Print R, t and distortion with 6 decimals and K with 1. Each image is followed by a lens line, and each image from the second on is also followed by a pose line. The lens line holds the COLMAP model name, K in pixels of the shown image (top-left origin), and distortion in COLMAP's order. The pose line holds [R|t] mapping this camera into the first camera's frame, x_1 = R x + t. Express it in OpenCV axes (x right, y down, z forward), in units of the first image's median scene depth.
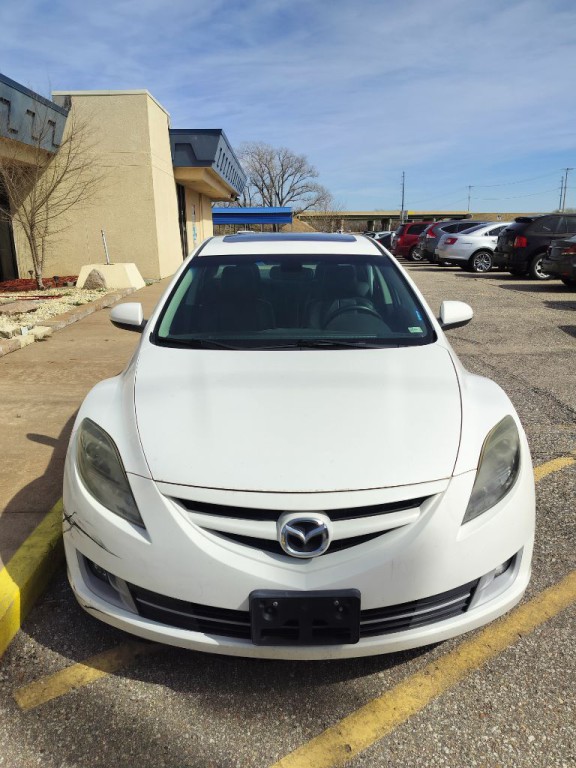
lens RADIAL K [[598.5, 0, 294.8], [0, 598.5, 383.9], [0, 0, 1]] dist [0.031222, -0.020030]
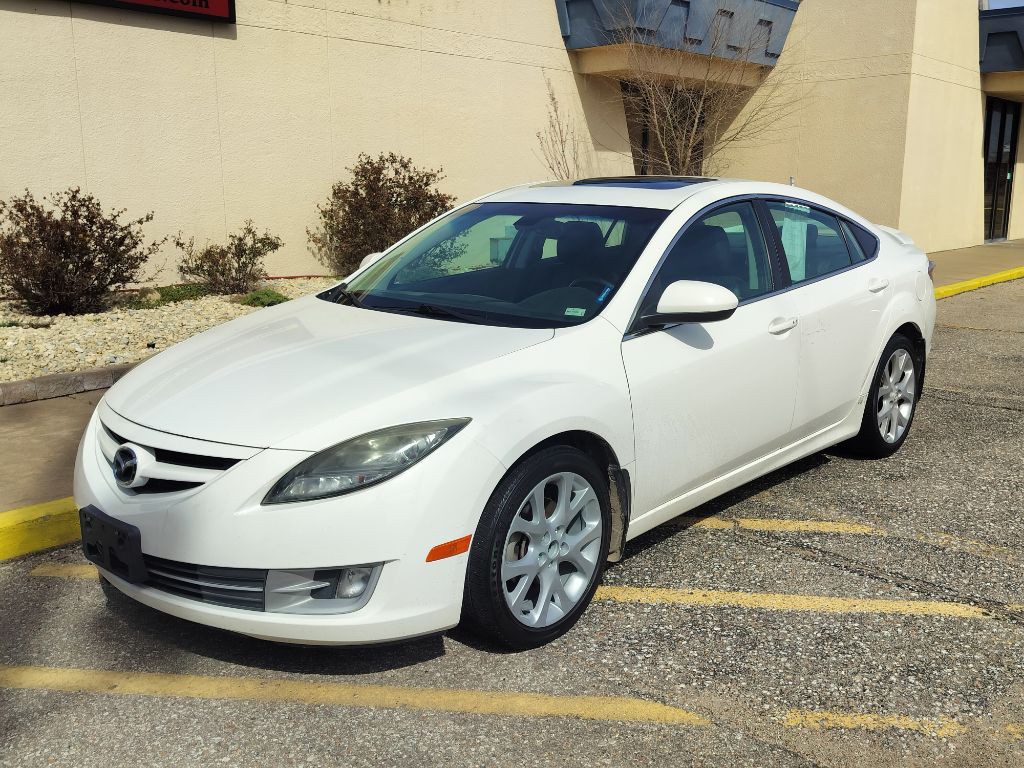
lens RADIAL K [[973.7, 0, 531.0], [0, 973.7, 384.0], [0, 0, 1]] dist [0.034939, 0.000000]
pose [[0.735078, 0.152515, -0.660605, 0.196883], [-0.181756, 0.983033, 0.024709, -0.005429], [0.653165, 0.101906, 0.750327, 0.024702]]
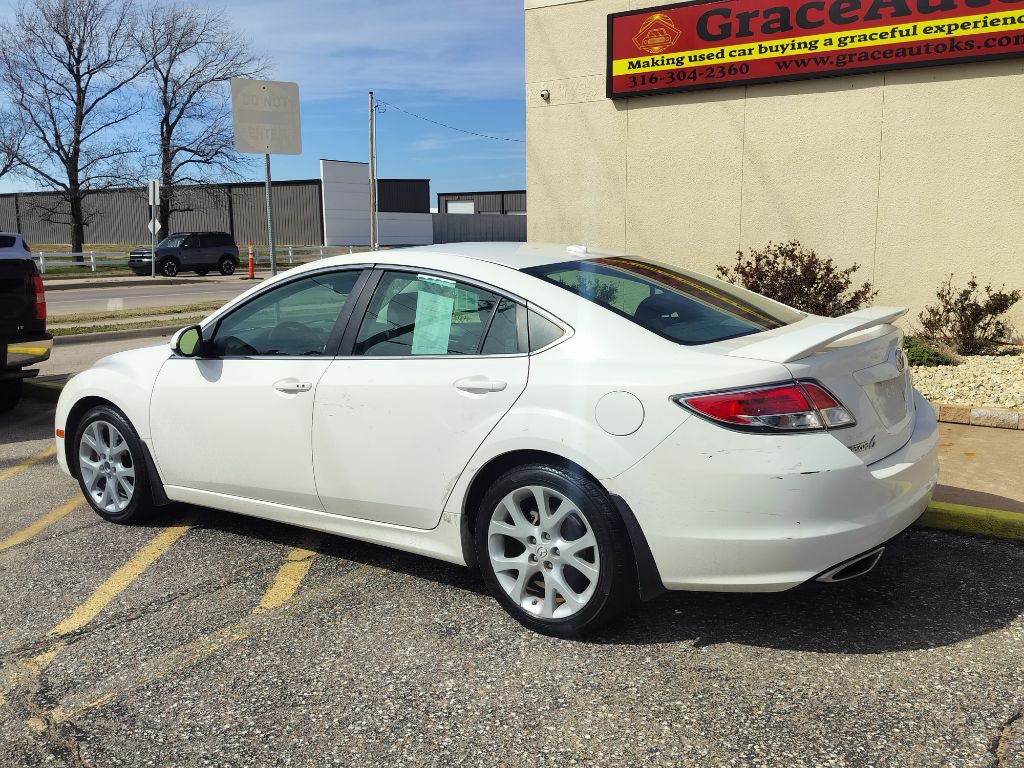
lens RADIAL K [[957.8, 0, 507.0], [0, 957.8, 385.5], [0, 0, 1]] dist [0.015944, 0.000000]
pose [[-0.598937, 0.150093, -0.786605, 0.252775], [-0.176738, 0.933281, 0.312651, -0.132778], [0.781050, 0.326281, -0.532449, 0.493493]]
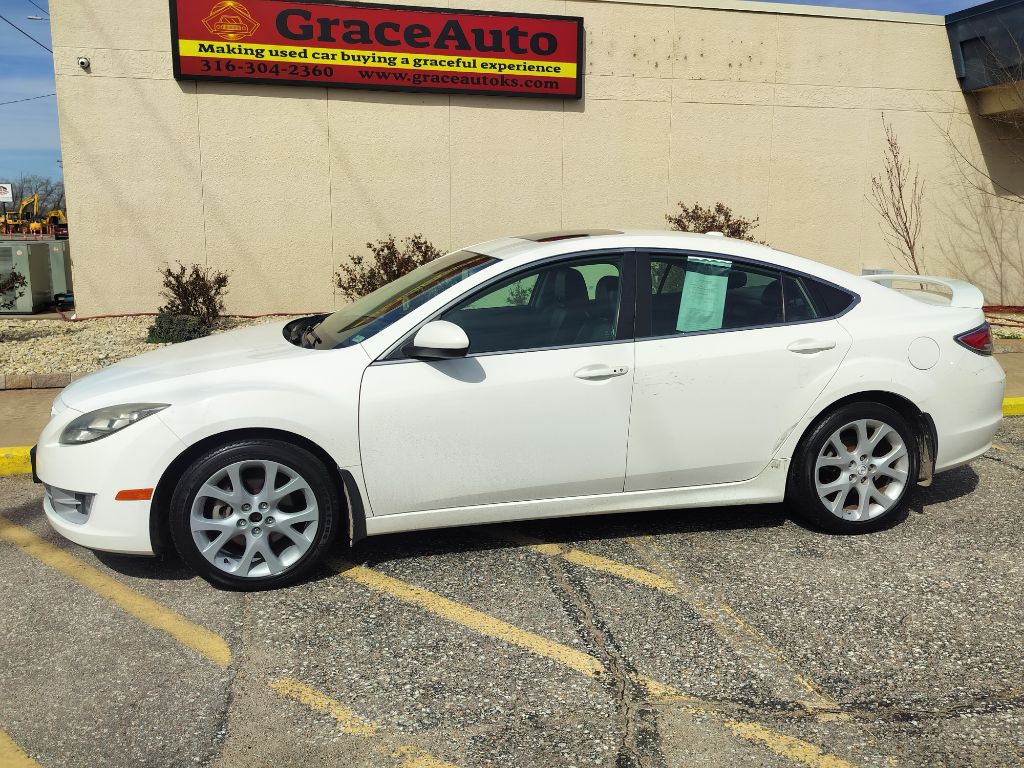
lens RADIAL K [[892.0, 0, 519.1], [0, 892.0, 386.7], [0, 0, 1]] dist [0.059724, -0.081762]
pose [[0.209849, 0.190131, -0.959069, 0.318021], [-0.252826, 0.958101, 0.134619, -0.054643], [0.944480, 0.214228, 0.249126, 0.193141]]
